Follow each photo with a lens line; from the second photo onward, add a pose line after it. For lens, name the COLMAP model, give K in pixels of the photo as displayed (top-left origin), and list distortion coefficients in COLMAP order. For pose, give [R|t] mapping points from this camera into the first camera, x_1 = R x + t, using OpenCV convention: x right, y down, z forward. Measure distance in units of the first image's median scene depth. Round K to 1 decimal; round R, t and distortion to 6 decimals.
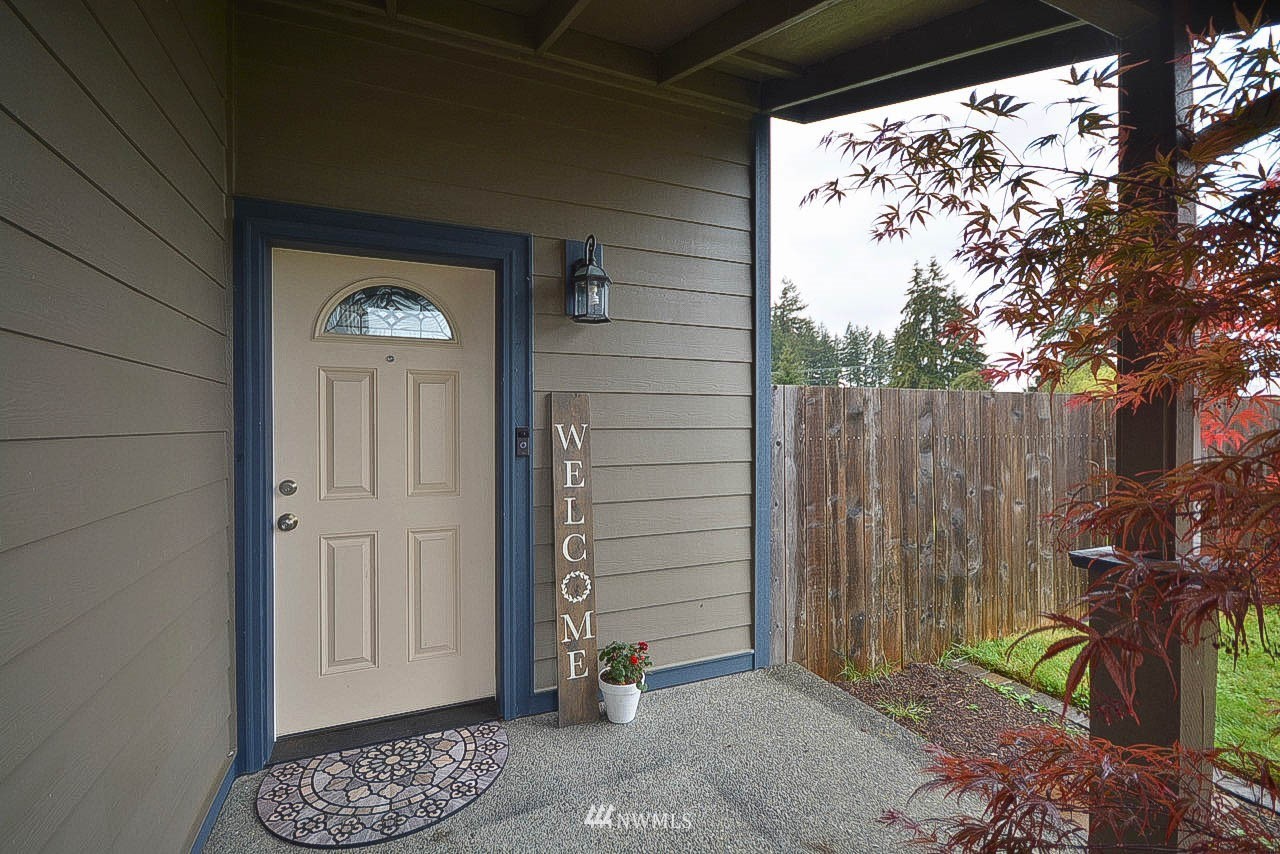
lens RADIAL K [[568.3, 0, 645.4], [0, 568.3, 430.3], [0, 0, 1]] dist [-0.000977, 0.000015]
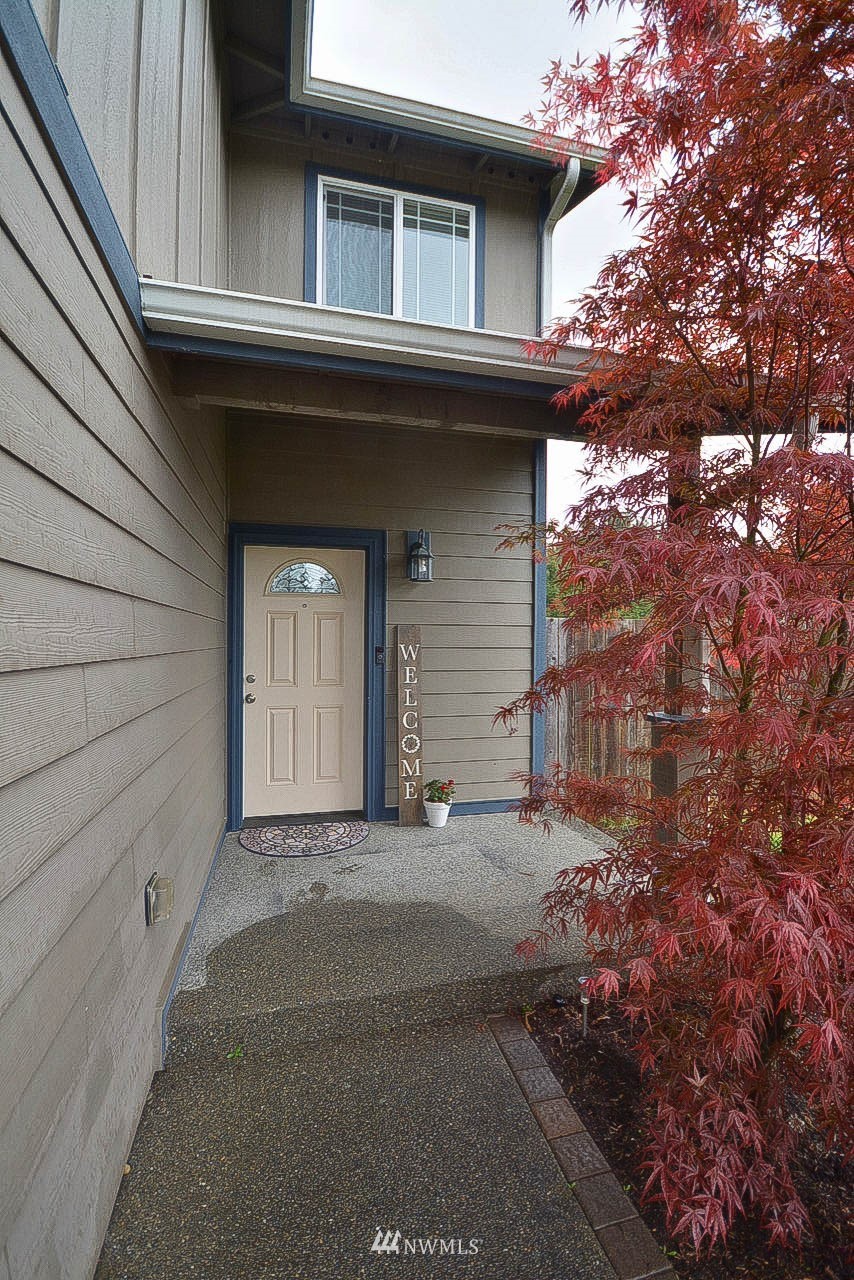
lens RADIAL K [[568.3, 0, 427.1], [0, 568.3, 638.1], [0, 0, 1]] dist [-0.000977, 0.000015]
pose [[0.985093, 0.004000, -0.171974, 0.206972], [-0.007036, 0.999830, -0.017047, -0.001651], [0.171877, 0.018003, 0.984954, -0.617733]]
